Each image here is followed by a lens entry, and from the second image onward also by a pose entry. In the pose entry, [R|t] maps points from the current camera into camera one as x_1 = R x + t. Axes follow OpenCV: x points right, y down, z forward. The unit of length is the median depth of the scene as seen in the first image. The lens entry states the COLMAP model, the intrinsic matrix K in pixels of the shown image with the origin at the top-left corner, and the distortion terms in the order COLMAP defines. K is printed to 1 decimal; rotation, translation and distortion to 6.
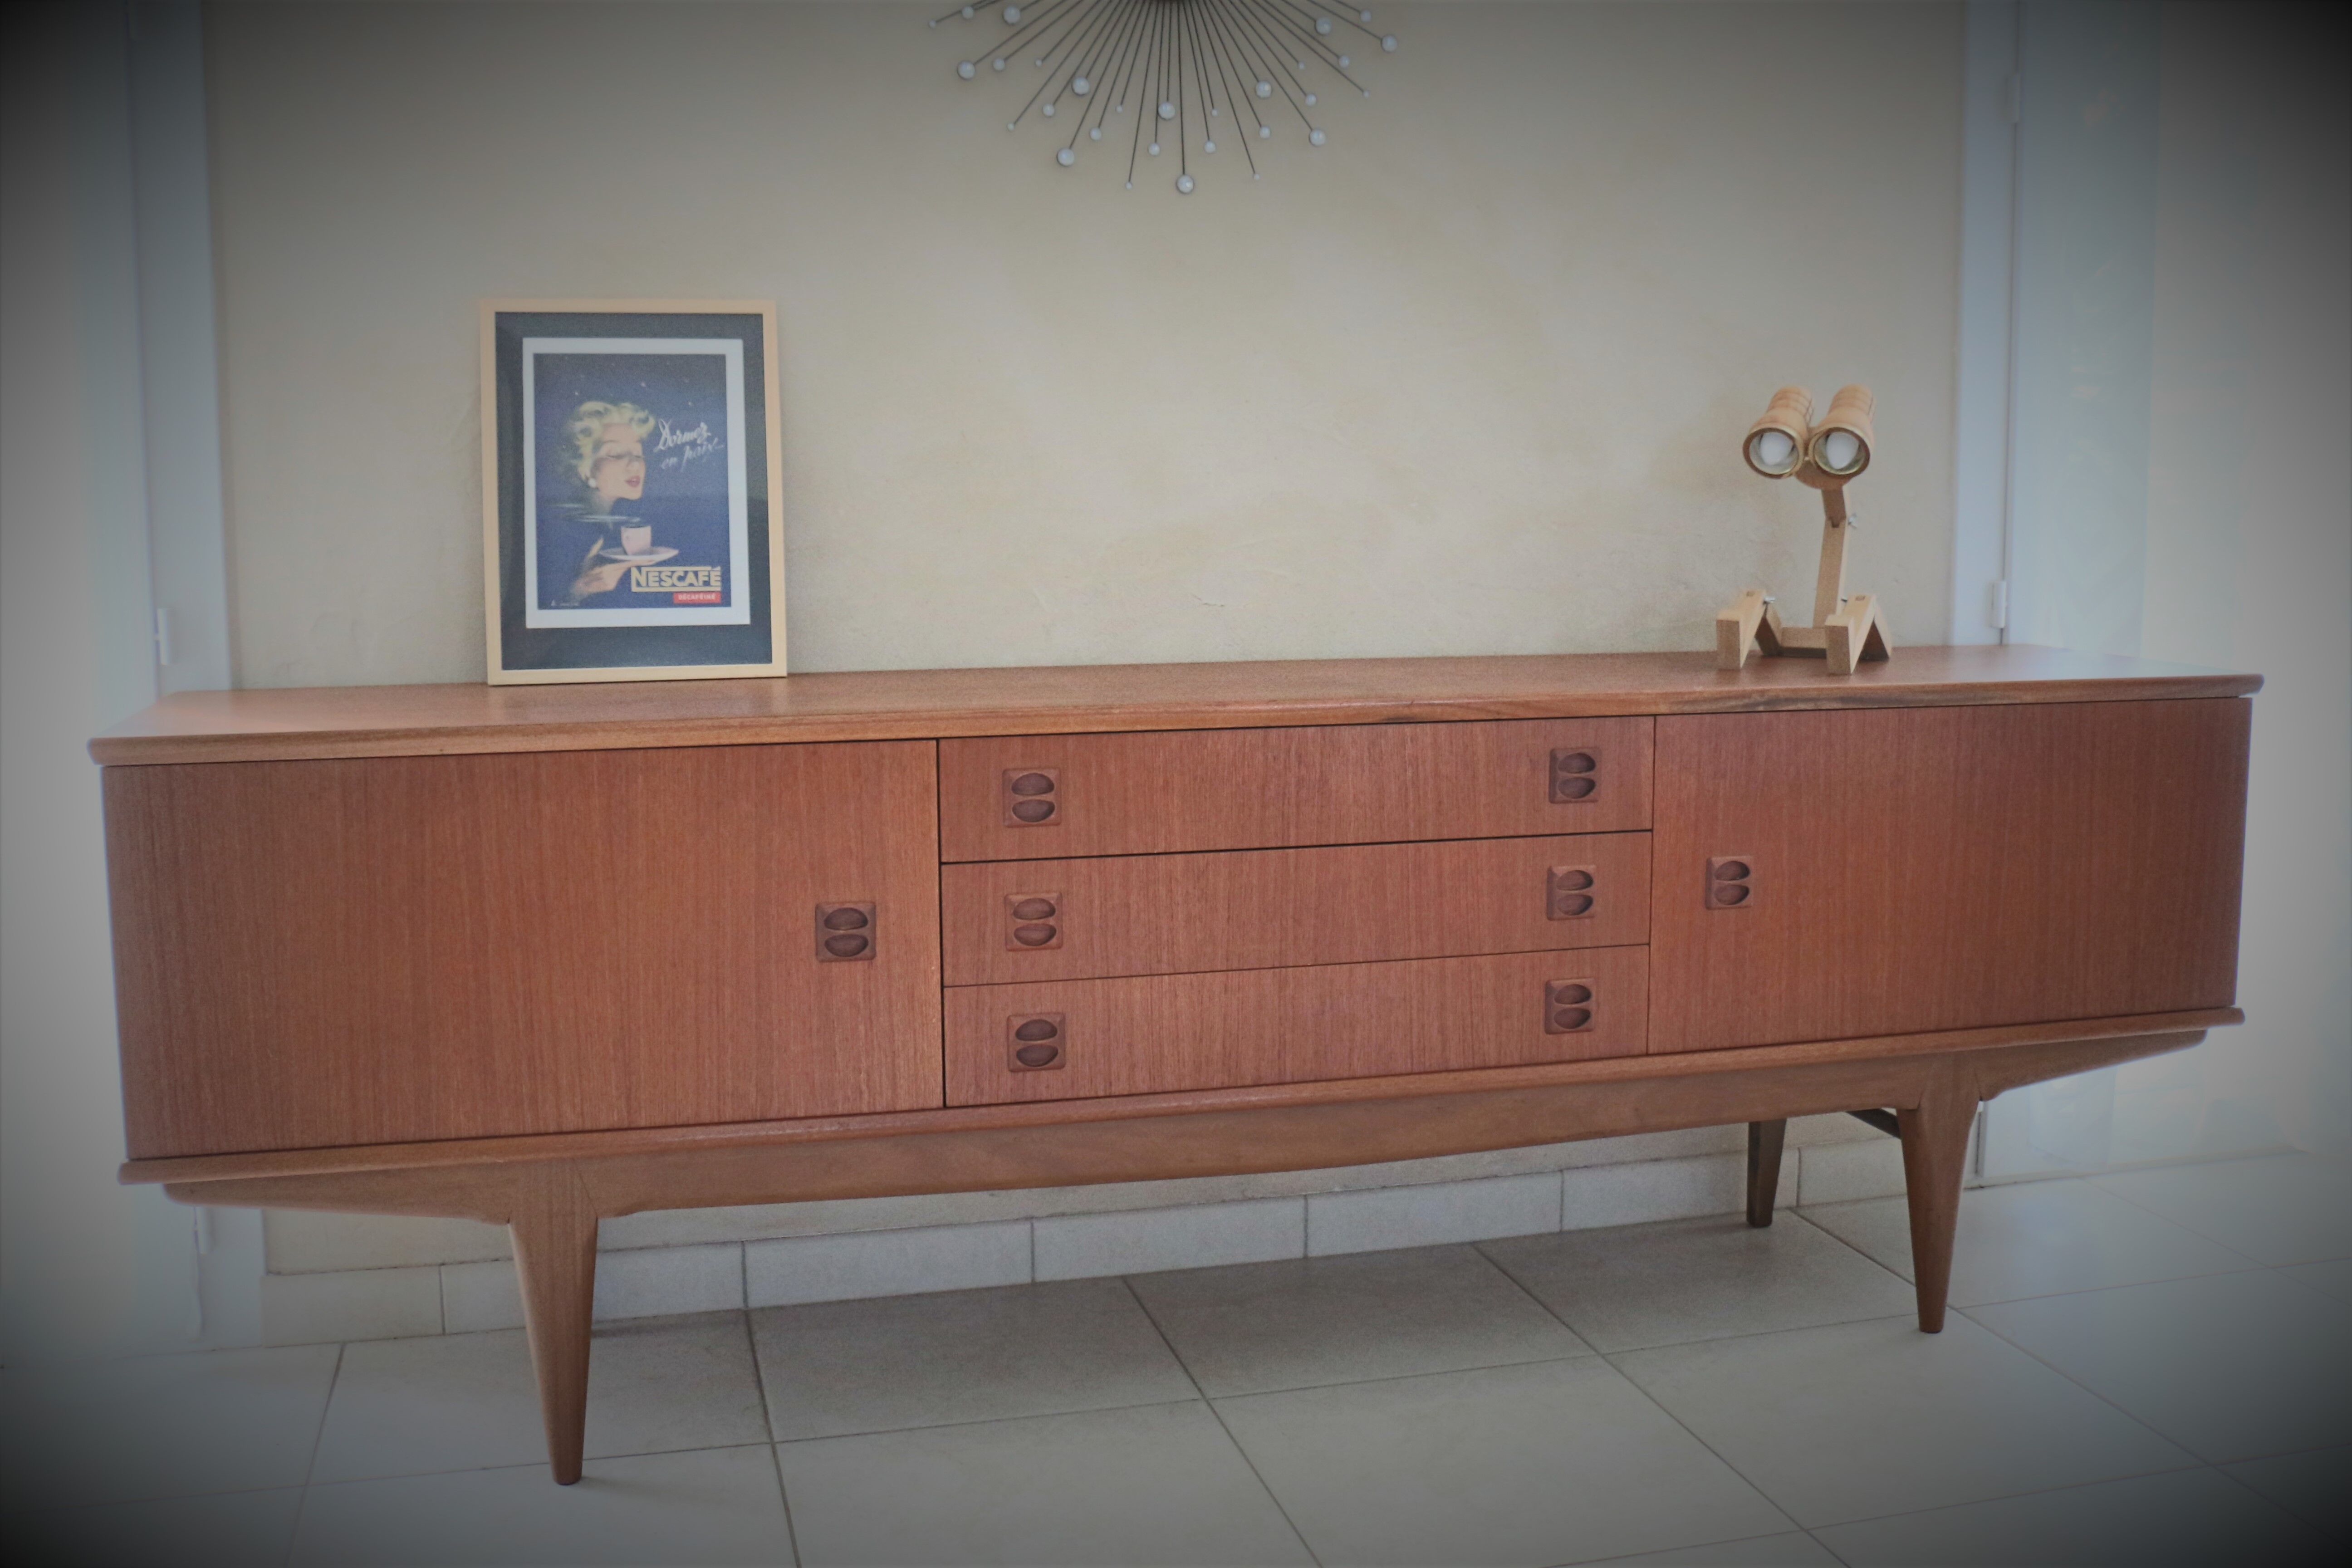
lens RADIAL K [[2324.6, 0, 1176.0], [0, 2324.6, 784.0], [0, 0, 1]] dist [-0.116295, 0.008347]
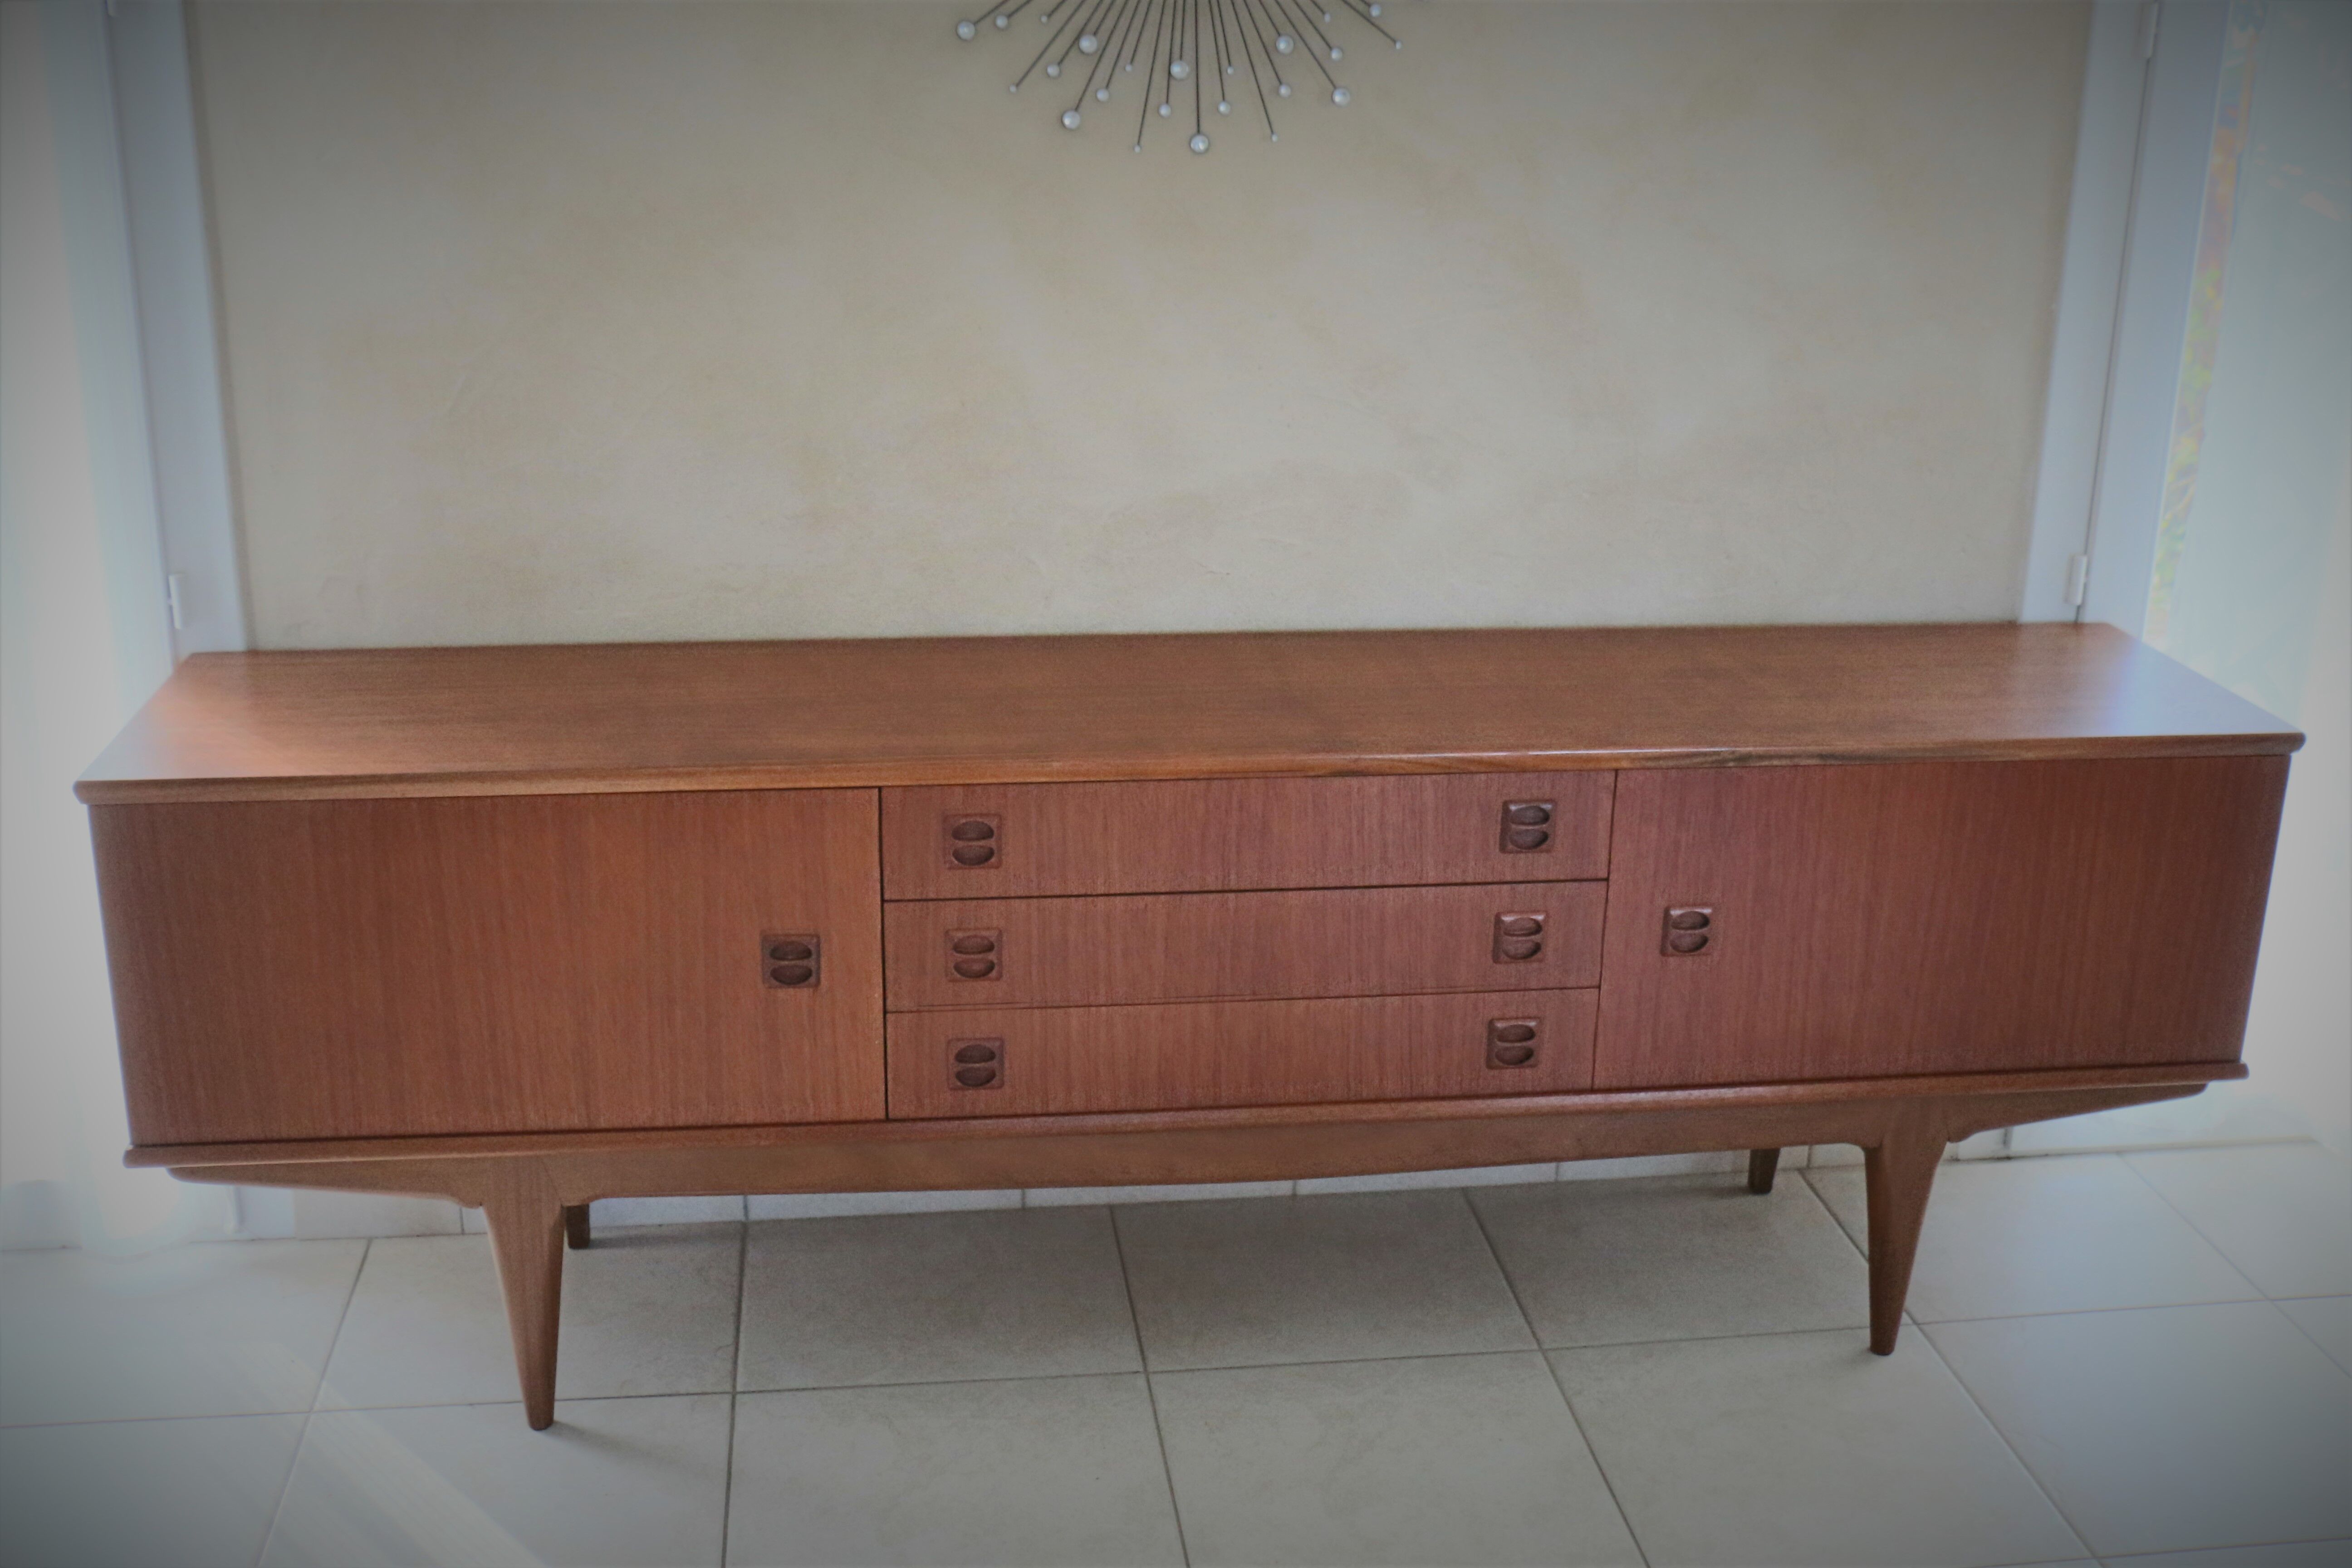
lens RADIAL K [[2519.4, 0, 1176.0], [0, 2519.4, 784.0], [0, 0, 1]] dist [-0.087563, 0.013315]
pose [[0.991803, 0.061183, -0.112177, 0.141623], [-0.038627, 0.980398, 0.193202, -0.223480], [0.121799, -0.187285, 0.974725, -0.067616]]
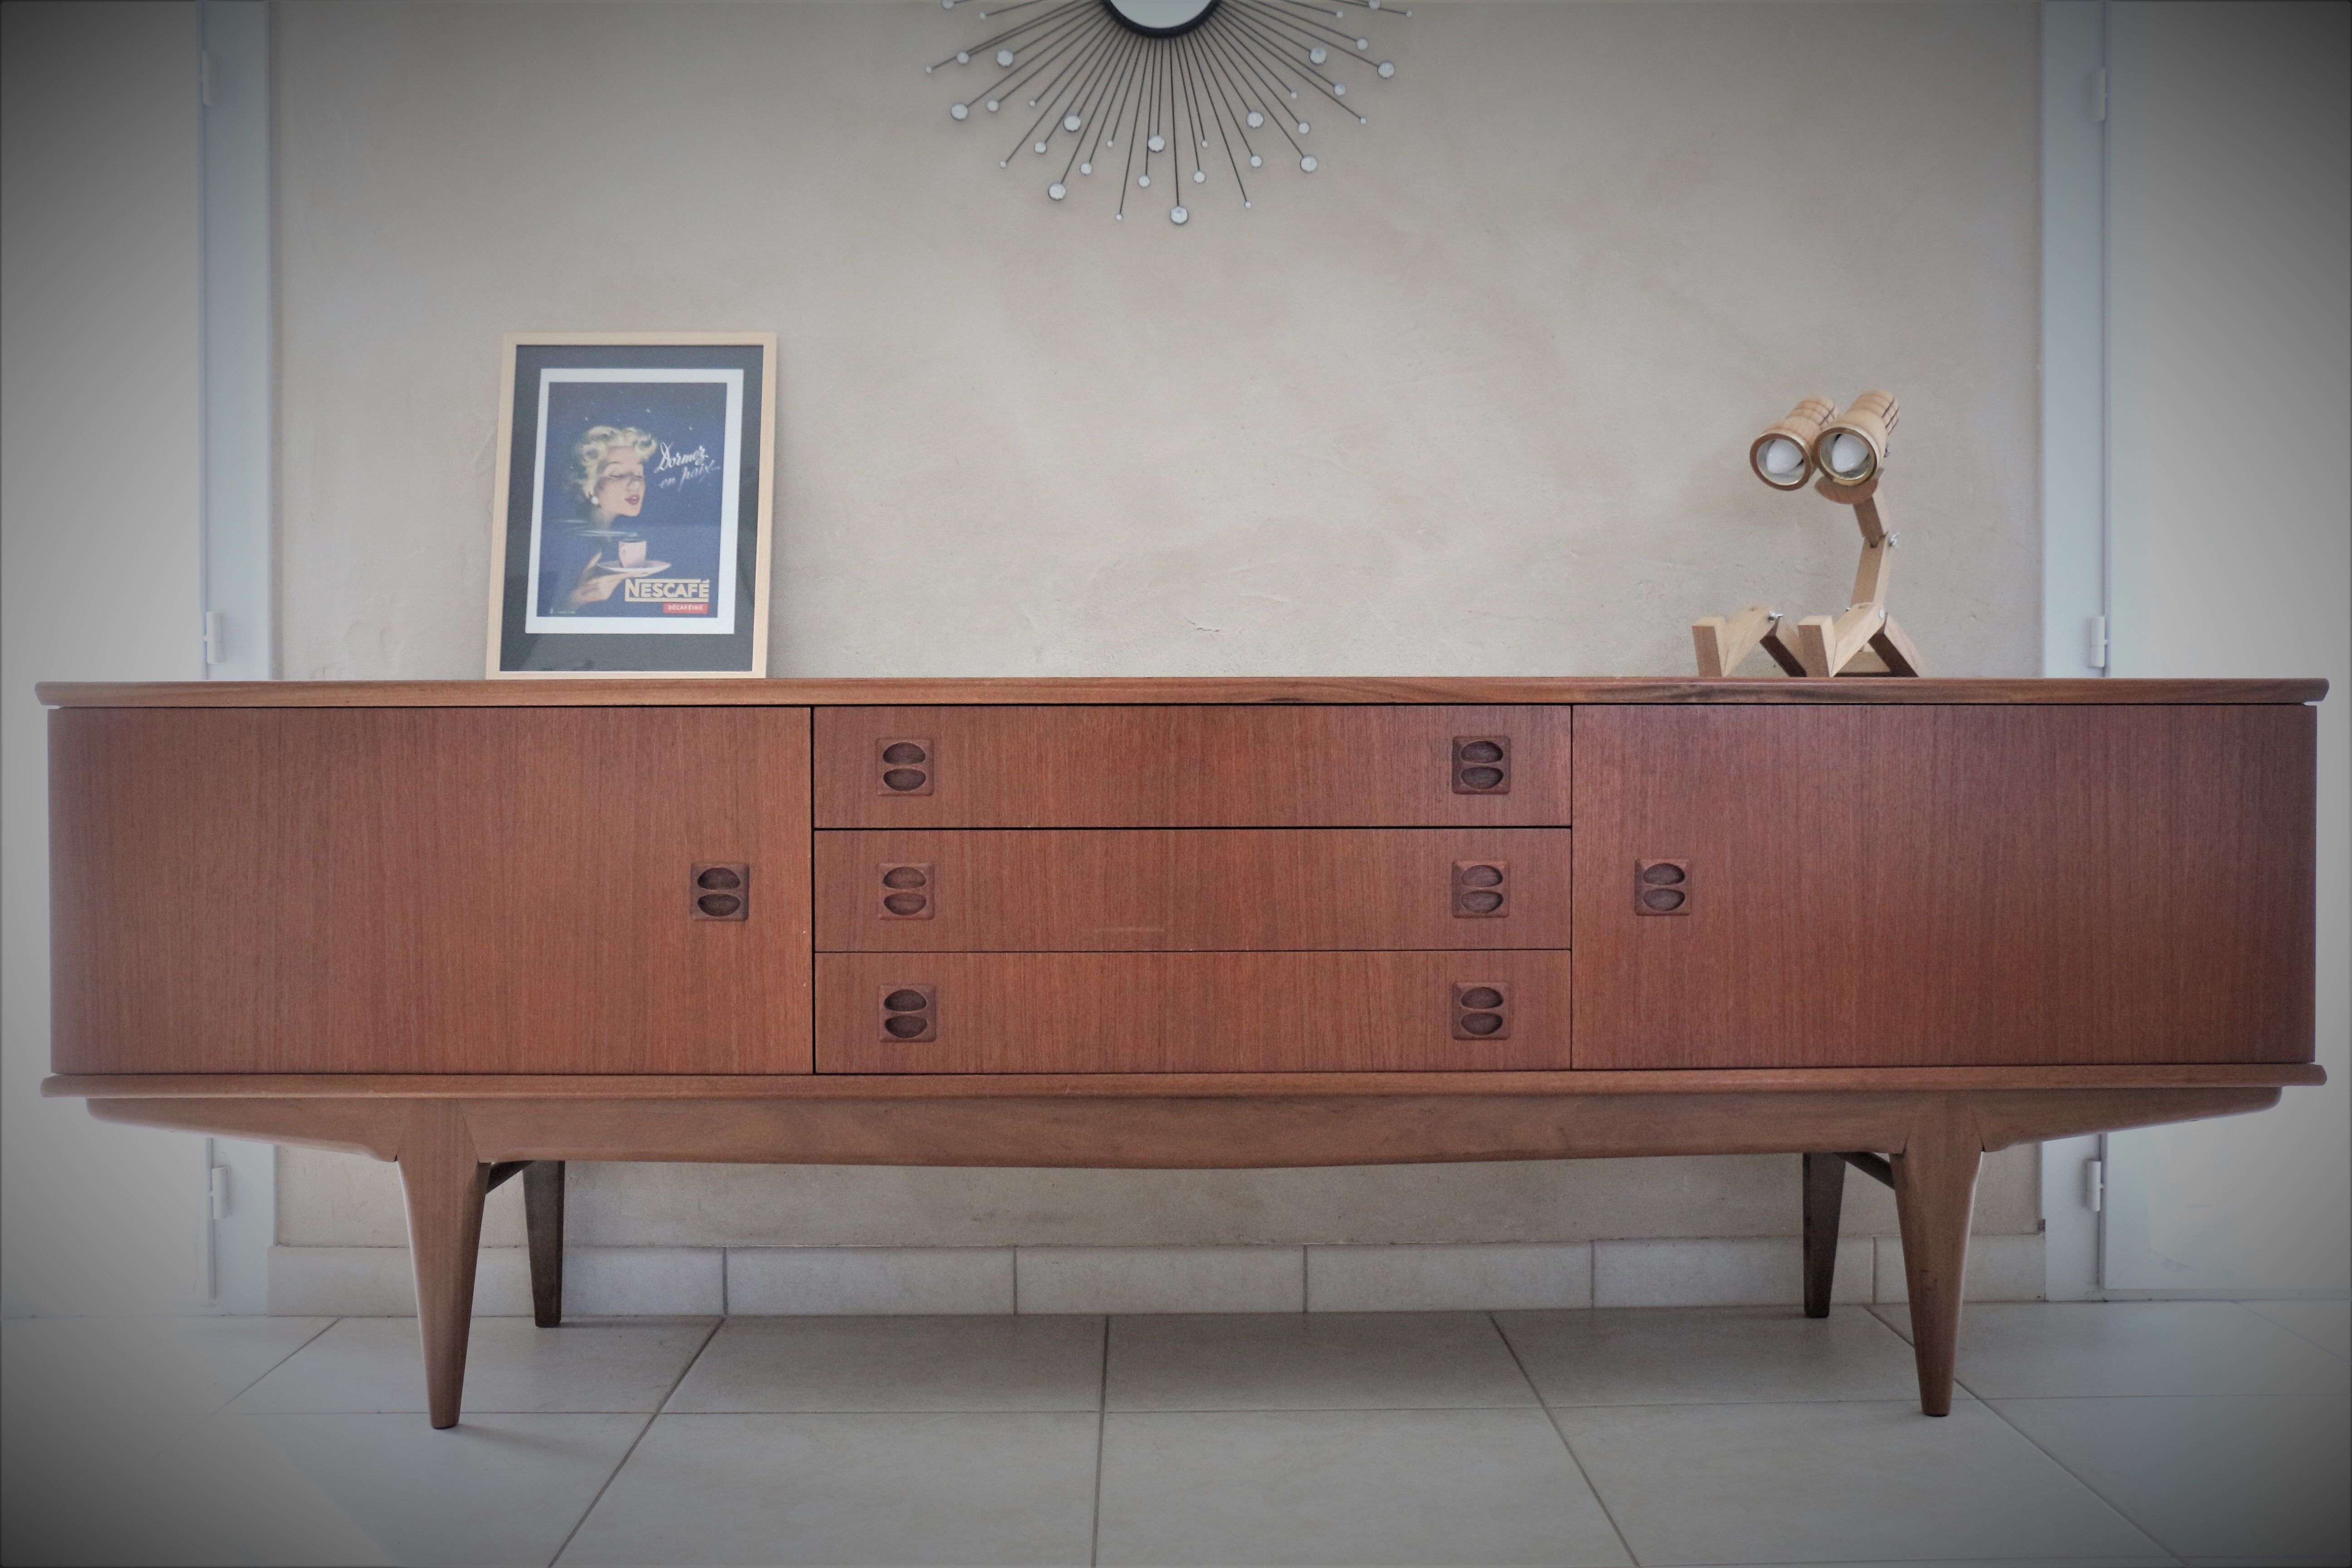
lens RADIAL K [[2334.8, 0, 1176.0], [0, 2334.8, 784.0], [0, 0, 1]] dist [-0.070702, 0.004168]
pose [[0.971471, 0.007764, -0.237032, 0.276895], [-0.034086, 0.993658, -0.107154, 0.111024], [0.234696, 0.112176, 0.965574, 0.040496]]
